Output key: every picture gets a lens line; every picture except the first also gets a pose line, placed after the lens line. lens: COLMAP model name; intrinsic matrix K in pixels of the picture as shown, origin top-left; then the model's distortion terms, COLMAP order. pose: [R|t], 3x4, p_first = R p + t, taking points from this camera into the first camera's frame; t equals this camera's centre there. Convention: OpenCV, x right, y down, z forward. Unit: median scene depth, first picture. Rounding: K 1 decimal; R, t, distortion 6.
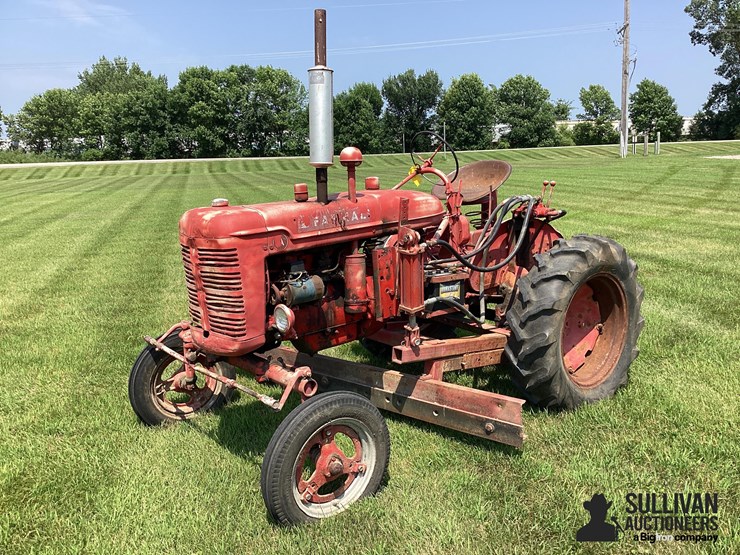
lens RADIAL K [[678.6, 0, 380.6], [0, 678.6, 278.7], [0, 0, 1]] dist [0.006628, 0.000000]
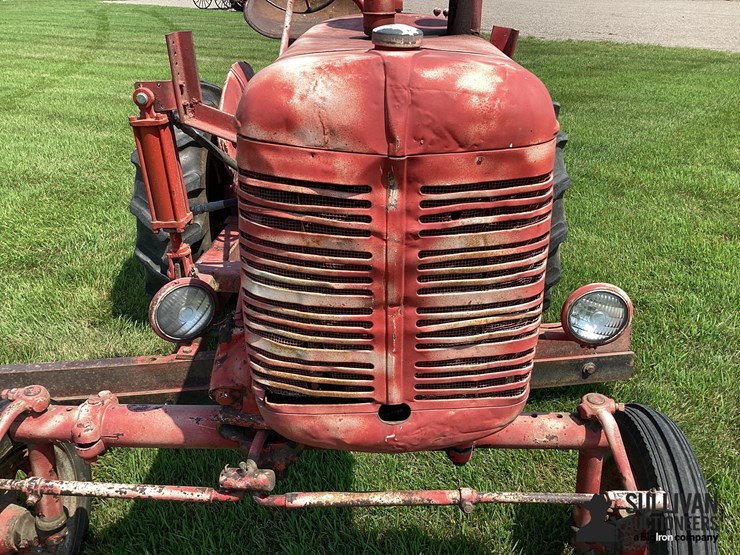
lens RADIAL K [[678.6, 0, 382.0], [0, 678.6, 281.1], [0, 0, 1]] dist [0.006628, 0.000000]
pose [[0.653229, -0.264182, 0.709578, -0.443237], [0.109723, 0.960292, 0.256515, -0.073095], [-0.749168, -0.089706, 0.656277, 0.674569]]
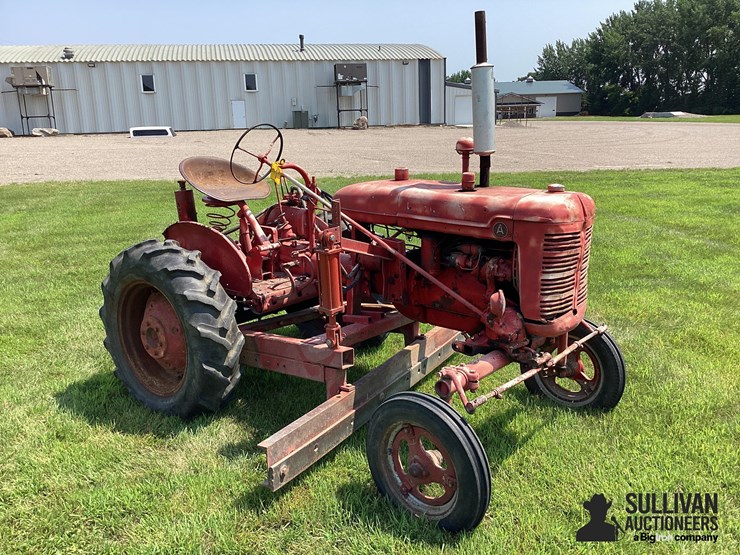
lens RADIAL K [[678.6, 0, 383.8], [0, 678.6, 271.6], [0, 0, 1]] dist [0.006628, 0.000000]
pose [[-0.179801, -0.179217, 0.967240, -1.063215], [0.204217, 0.955042, 0.214919, -0.233100], [-0.962272, 0.236170, -0.135118, 1.240251]]
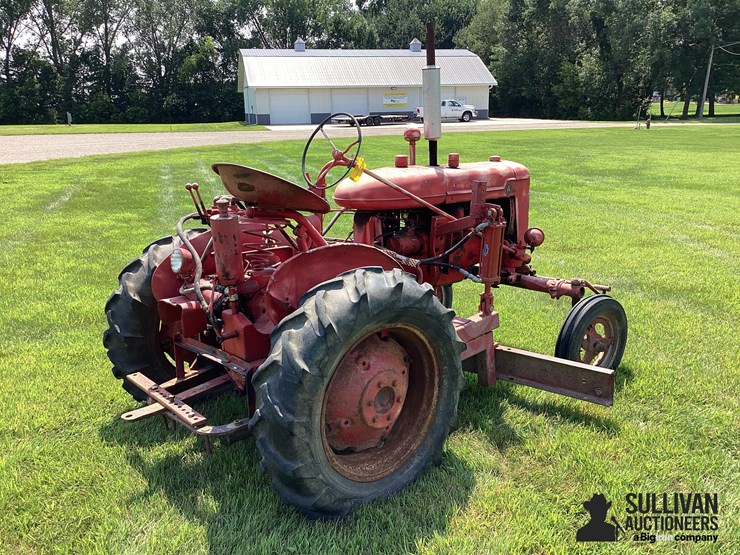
lens RADIAL K [[678.6, 0, 368.0], [0, 678.6, 268.8], [0, 0, 1]] dist [0.006628, 0.000000]
pose [[-0.998312, 0.056957, -0.011361, 0.070021], [0.047636, 0.914903, 0.400854, -0.441691], [0.033226, 0.399636, -0.916072, 2.158335]]
